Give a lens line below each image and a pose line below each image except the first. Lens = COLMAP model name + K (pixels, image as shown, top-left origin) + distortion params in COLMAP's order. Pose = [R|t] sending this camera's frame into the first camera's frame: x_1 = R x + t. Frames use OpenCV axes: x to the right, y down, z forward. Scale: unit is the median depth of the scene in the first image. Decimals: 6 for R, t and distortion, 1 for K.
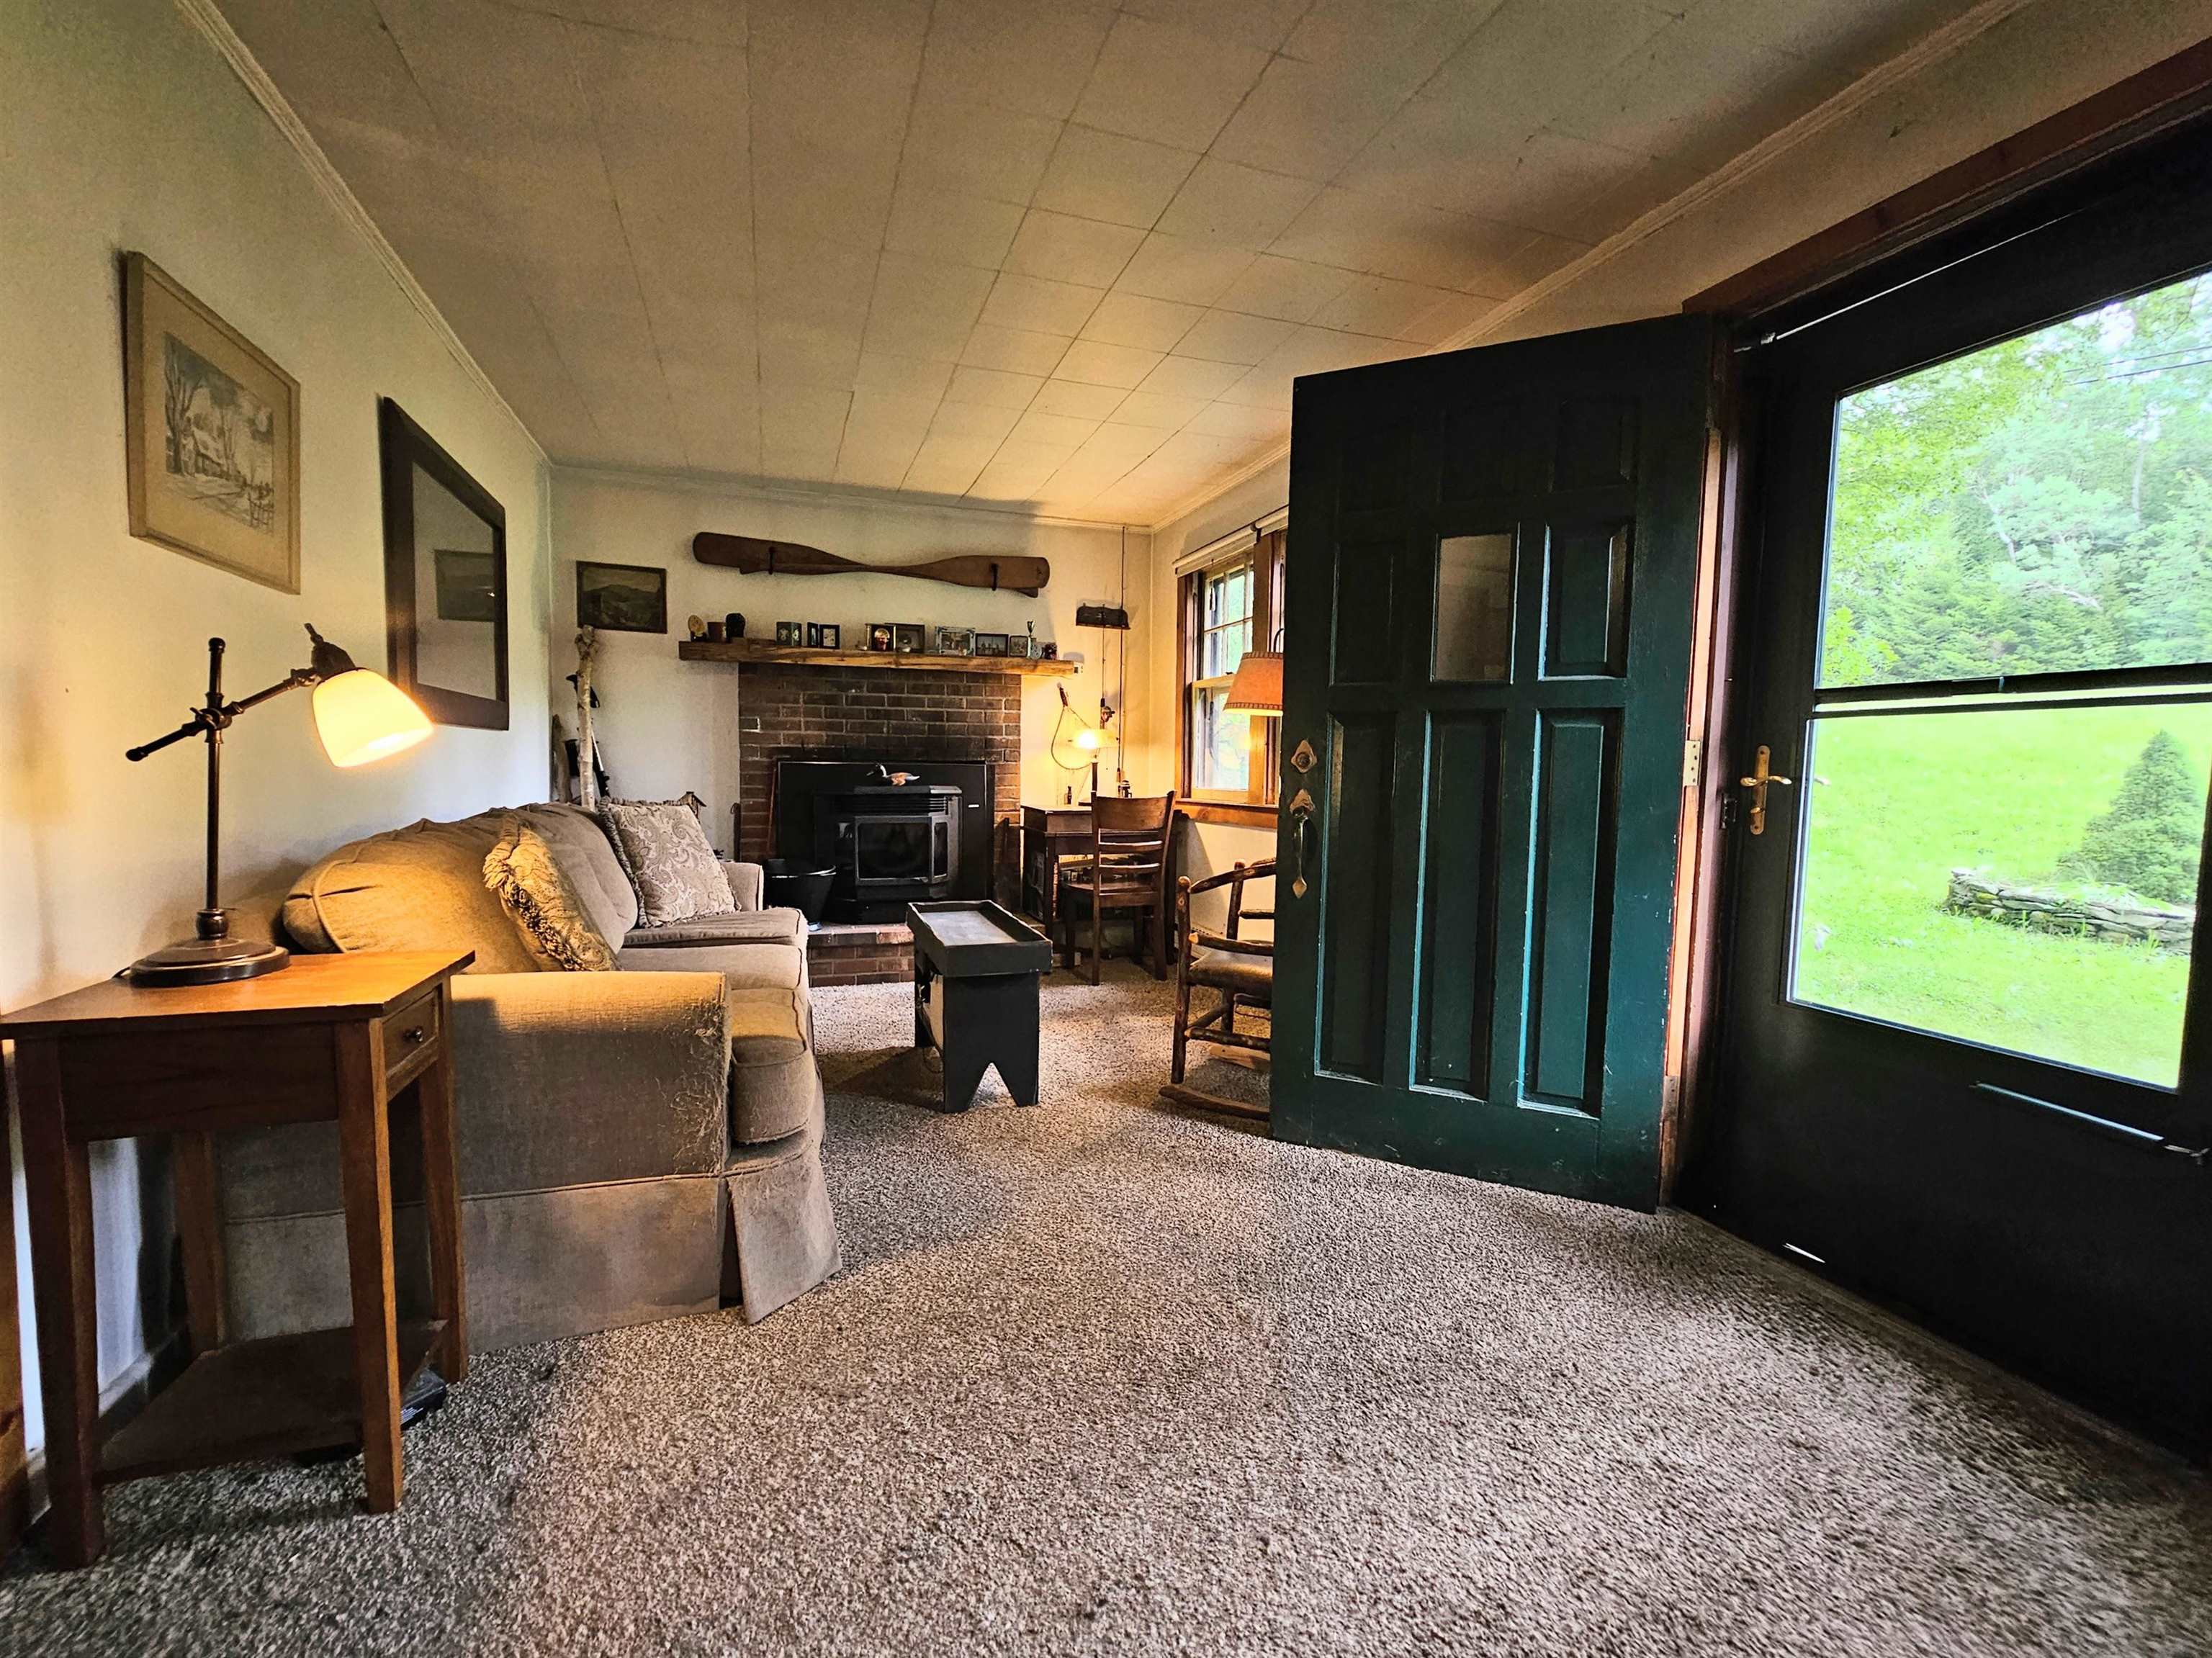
lens RADIAL K [[961.8, 0, 1103.7], [0, 961.8, 836.9], [0, 0, 1]] dist [0.001733, -0.000305]
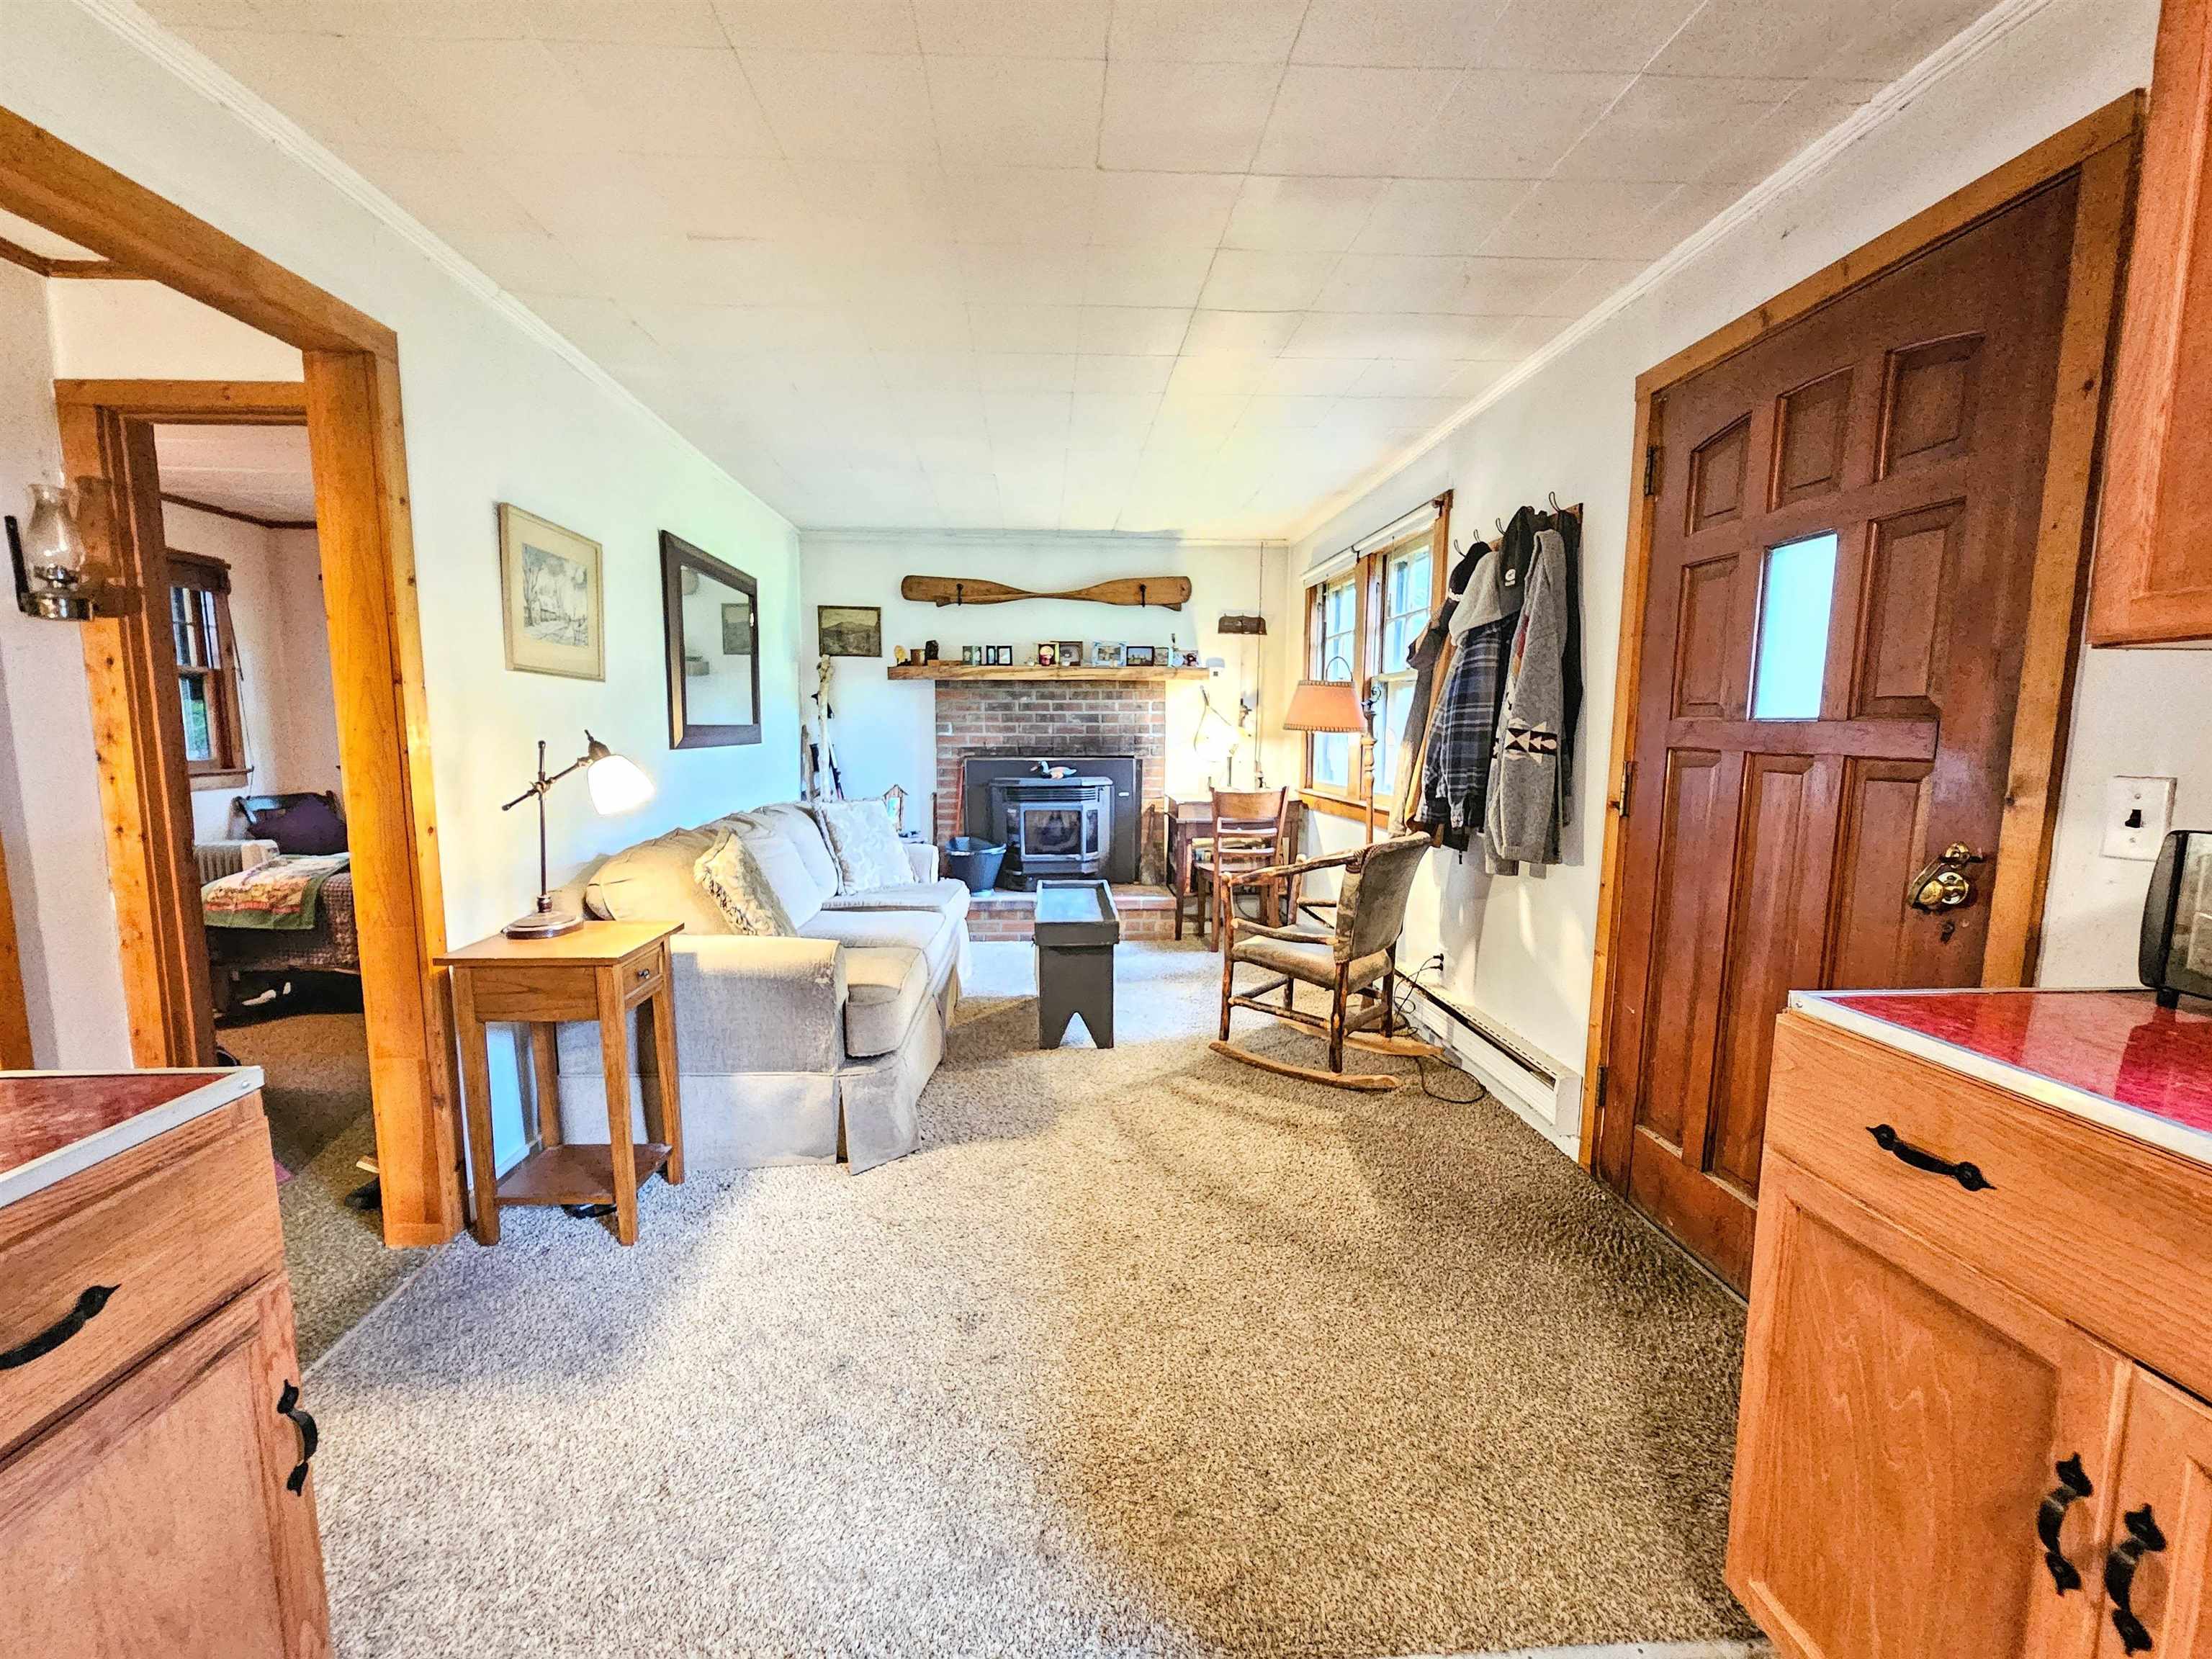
lens RADIAL K [[914.9, 0, 1092.9], [0, 914.9, 840.3], [0, 0, 1]] dist [0.002622, -0.001013]
pose [[0.963697, 0.022254, -0.266070, 0.145915], [-0.009257, 0.998706, 0.050002, -0.036274], [0.266838, -0.045723, 0.962656, -0.100540]]
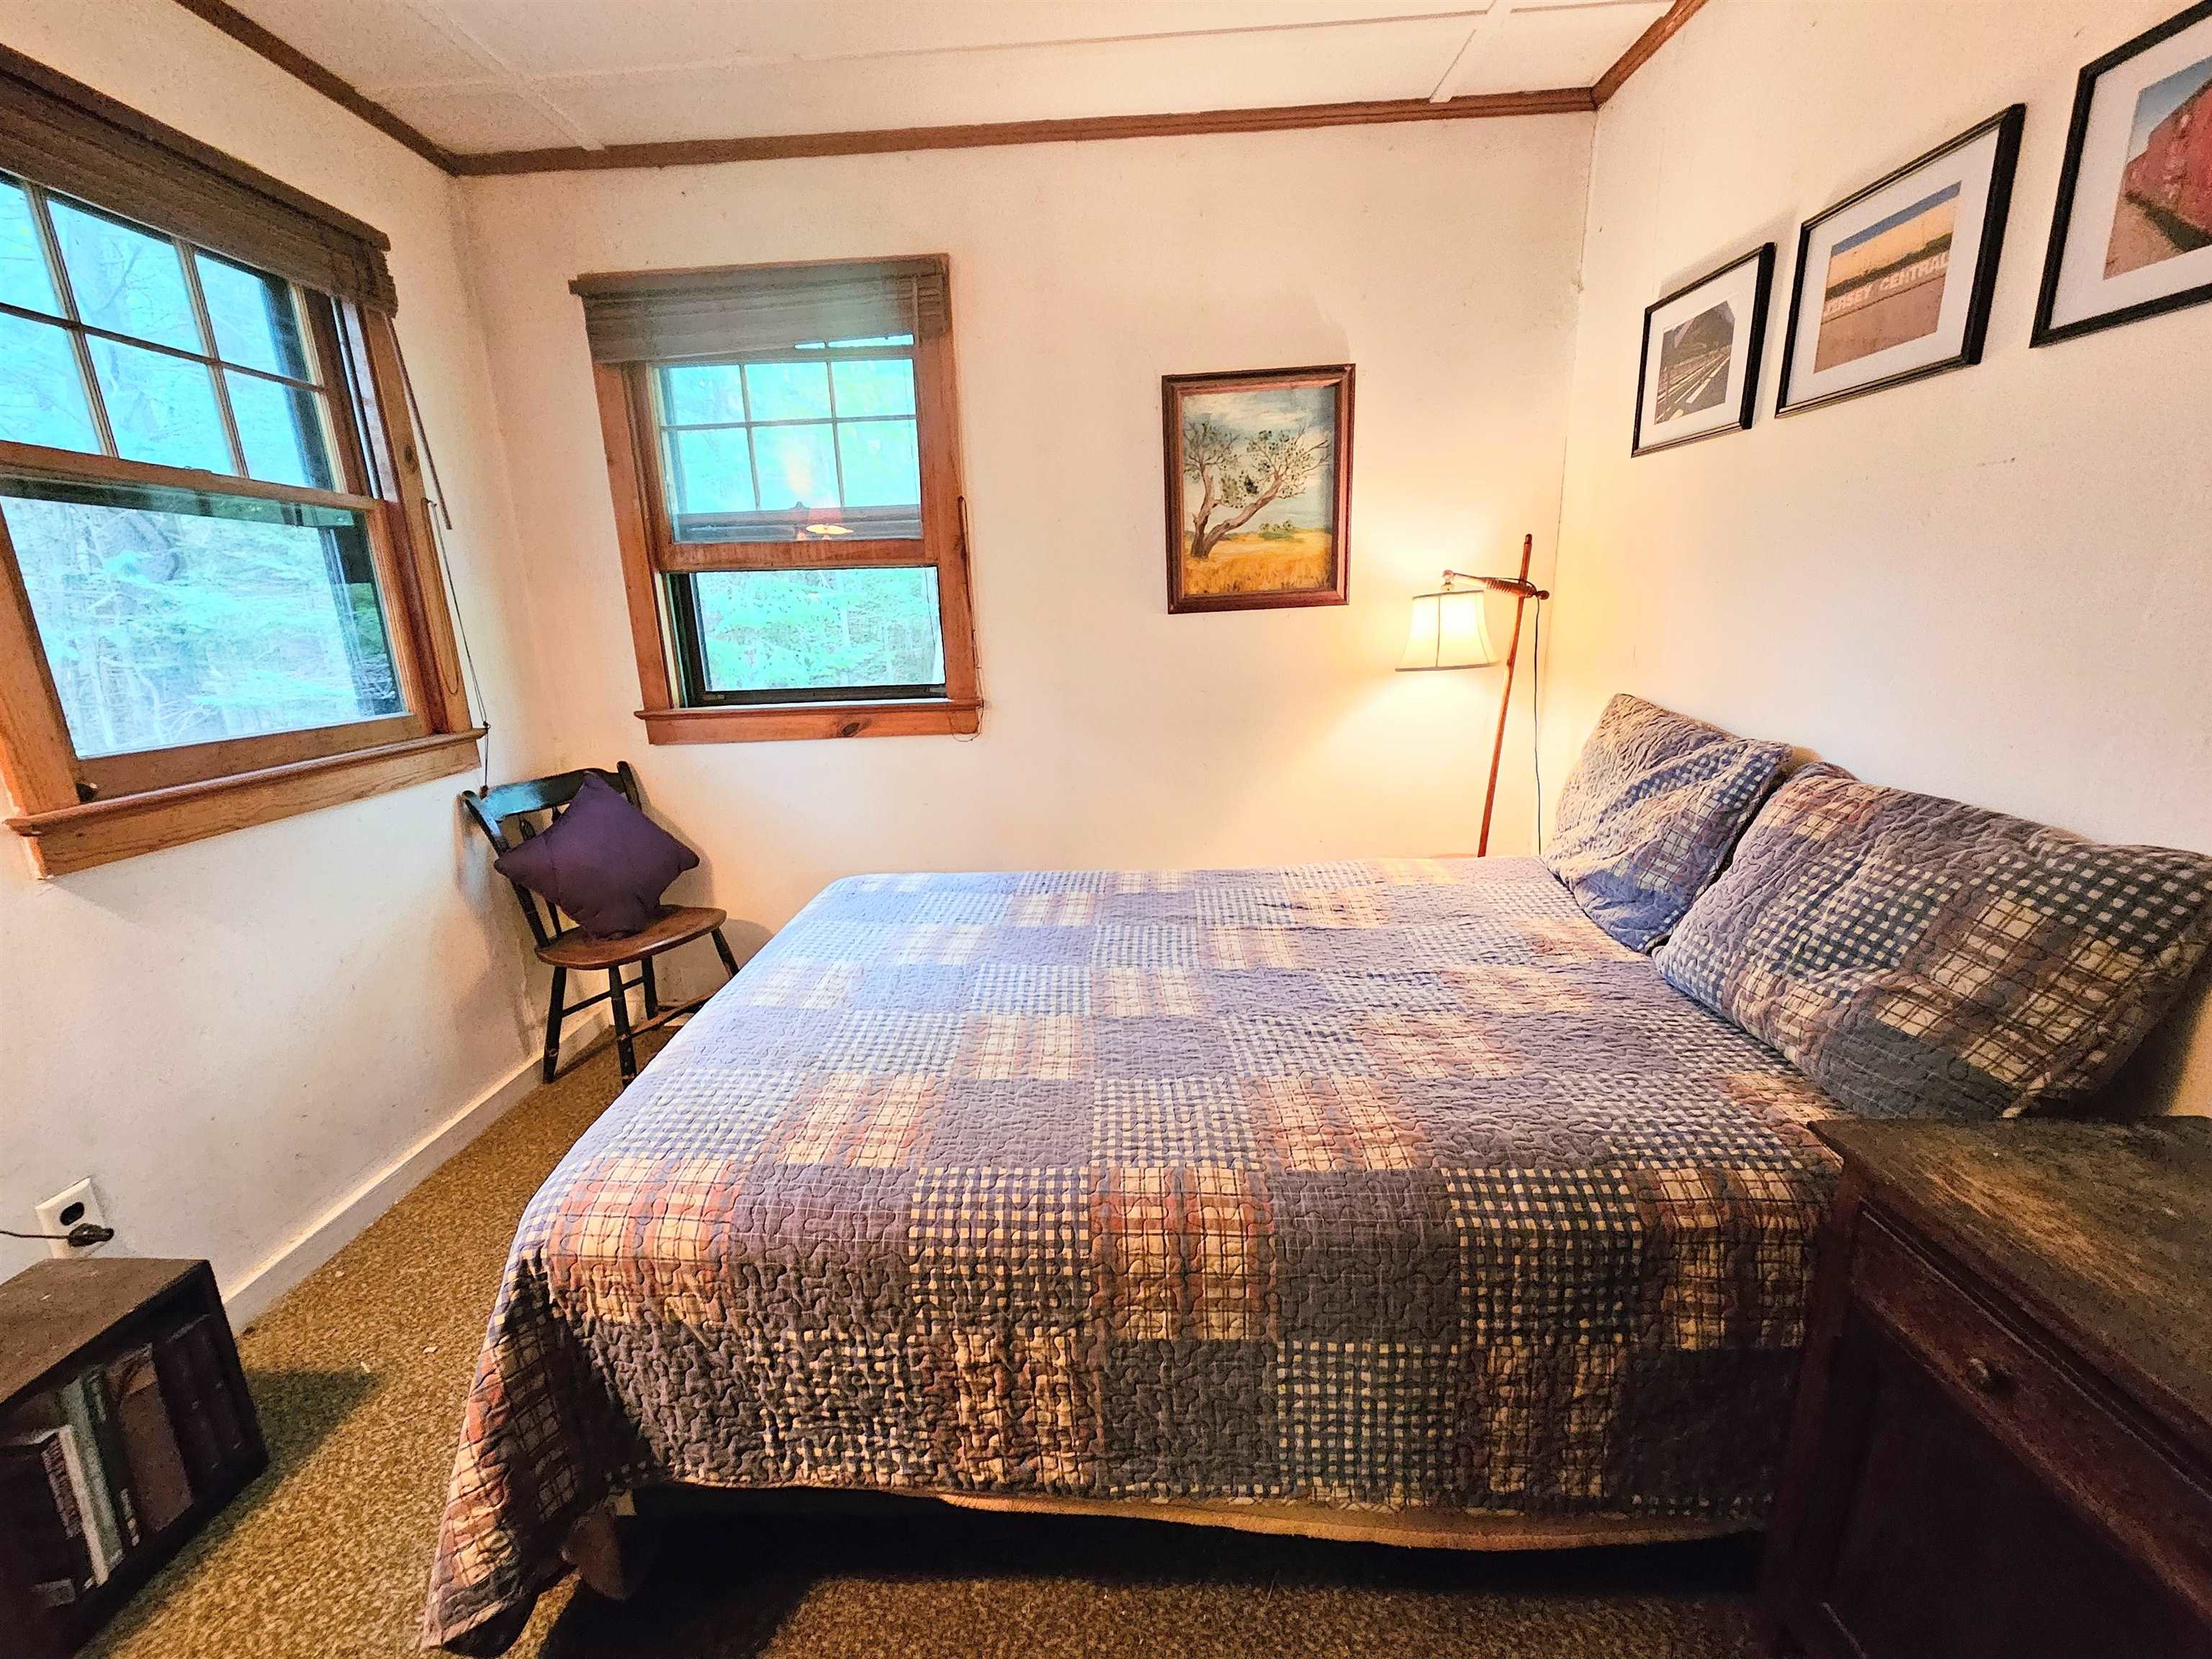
lens RADIAL K [[914.9, 0, 1103.6], [0, 914.9, 841.2], [0, 0, 1]] dist [0.002622, -0.001013]
pose [[0.934876, 0.042888, -0.352374, -0.689752], [0.023370, 0.983084, 0.181655, -0.084718], [0.354204, -0.178060, 0.918060, 0.376761]]
